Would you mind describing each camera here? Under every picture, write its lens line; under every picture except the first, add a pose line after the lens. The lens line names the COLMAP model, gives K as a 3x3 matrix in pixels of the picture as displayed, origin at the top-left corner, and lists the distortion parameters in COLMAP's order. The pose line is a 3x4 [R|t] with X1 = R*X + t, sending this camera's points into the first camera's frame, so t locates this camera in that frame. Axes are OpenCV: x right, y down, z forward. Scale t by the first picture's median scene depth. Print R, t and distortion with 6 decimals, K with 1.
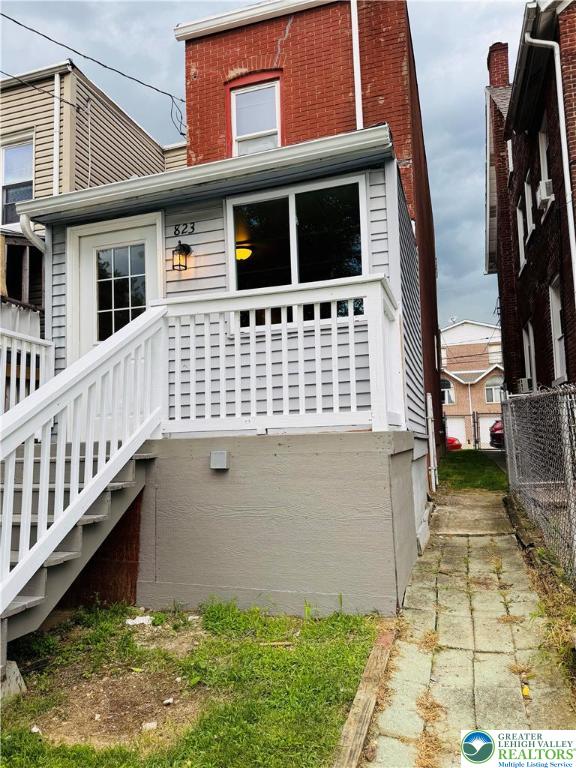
lens RADIAL K [[545.9, 0, 289.2], [0, 545.9, 384.2], [0, 0, 1]] dist [0.017475, -0.009441]
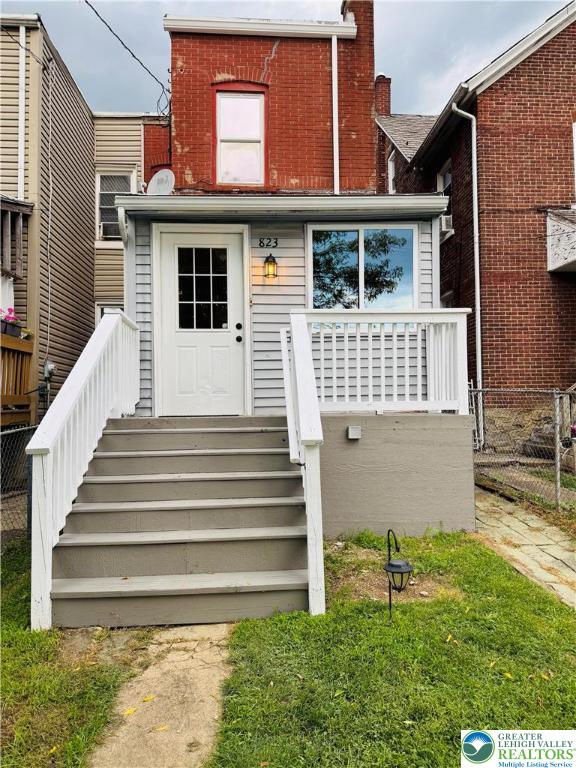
lens RADIAL K [[545.9, 0, 284.2], [0, 545.9, 385.7], [0, 0, 1]] dist [0.017475, -0.009441]
pose [[0.935514, 0.035457, 0.351506, -0.378520], [-0.055688, 0.997313, 0.047608, -0.017214], [-0.348873, -0.064113, 0.934974, -0.108805]]
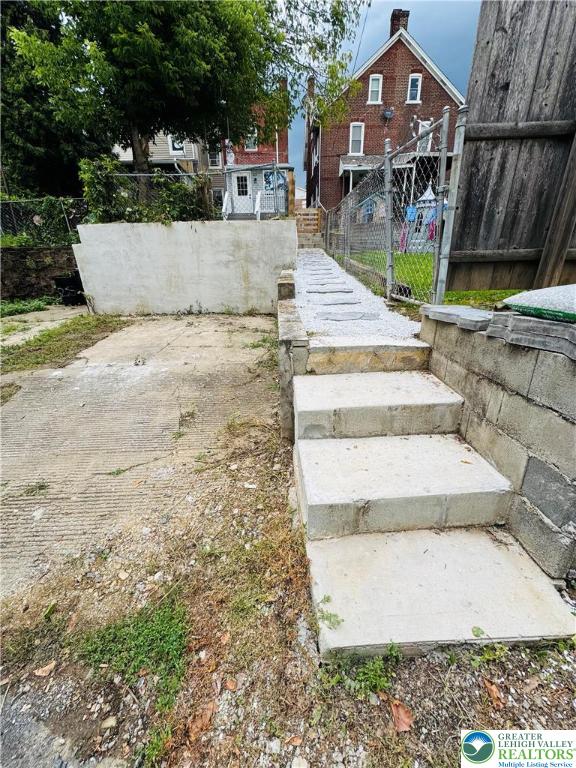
lens RADIAL K [[304.9, 0, 288.6], [0, 304.9, 384.2], [0, 0, 1]] dist [-0.004436, -0.000319]
pose [[0.946317, -0.112300, 0.303105, -0.717141], [-0.044304, 0.883798, 0.465766, 0.107695], [-0.320189, -0.454191, 0.831378, -1.853927]]
